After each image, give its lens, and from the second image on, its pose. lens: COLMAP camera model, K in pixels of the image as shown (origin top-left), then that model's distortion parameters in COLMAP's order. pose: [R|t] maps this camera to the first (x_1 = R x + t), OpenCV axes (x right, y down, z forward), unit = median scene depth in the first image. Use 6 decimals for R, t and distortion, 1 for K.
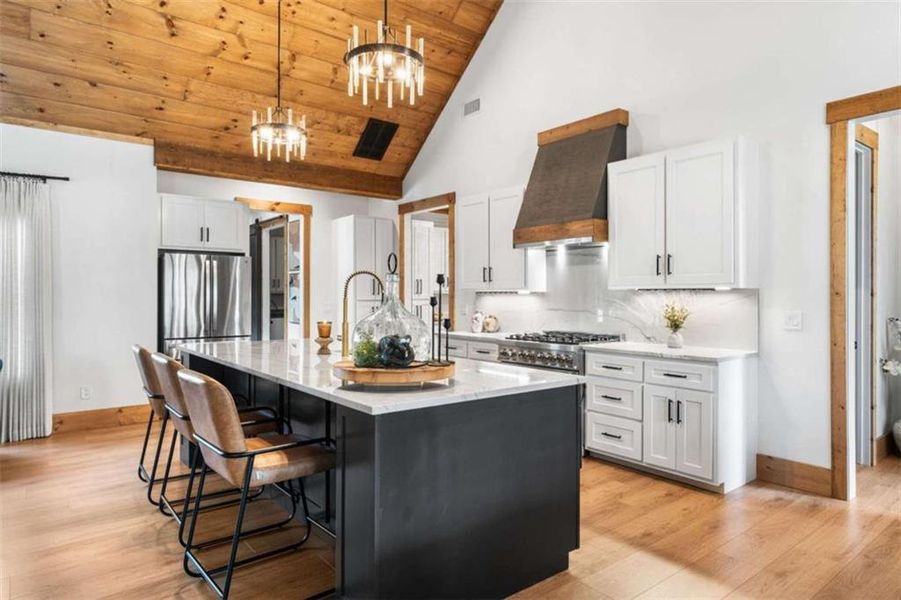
lens RADIAL K [[543.2, 0, 449.7], [0, 543.2, 296.0], [0, 0, 1]] dist [-0.000295, 0.001381]
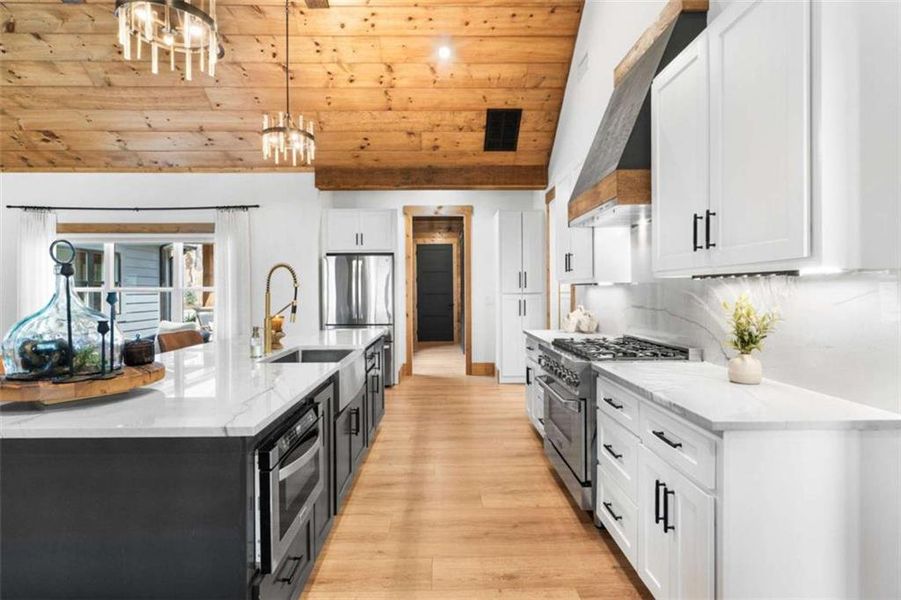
lens RADIAL K [[450.2, 0, 446.6], [0, 450.2, 292.6], [0, 0, 1]] dist [0.000268, 0.001131]
pose [[0.791837, -0.001584, -0.610730, 0.344476], [0.007146, 0.999952, 0.006672, 0.000143], [0.610691, -0.009648, 0.791810, 0.354664]]
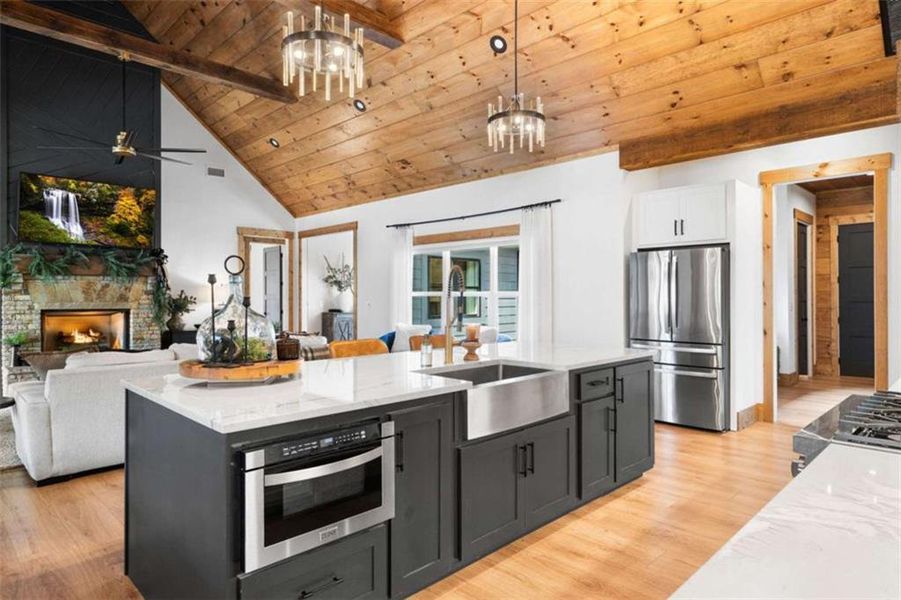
lens RADIAL K [[530.6, 0, 448.1], [0, 530.6, 293.8], [0, 0, 1]] dist [0.004218, 0.002895]
pose [[0.106365, -0.005140, -0.994314, 0.425591], [0.002132, 0.999986, -0.004941, 0.000834], [0.994325, -0.001594, 0.106374, 0.573086]]
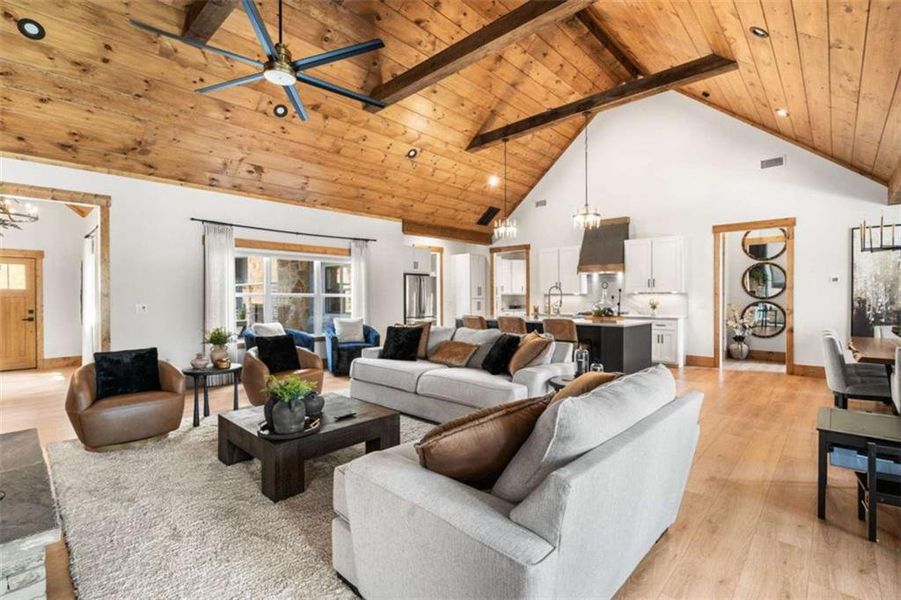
lens RADIAL K [[412.5, 0, 450.5], [0, 412.5, 300.0], [0, 0, 1]] dist [-0.020518, 0.000129]
pose [[0.989658, -0.005709, 0.143333, -0.594071], [0.004426, 0.999947, 0.009265, -0.000091], [-0.143378, -0.008534, 0.989631, -0.558044]]
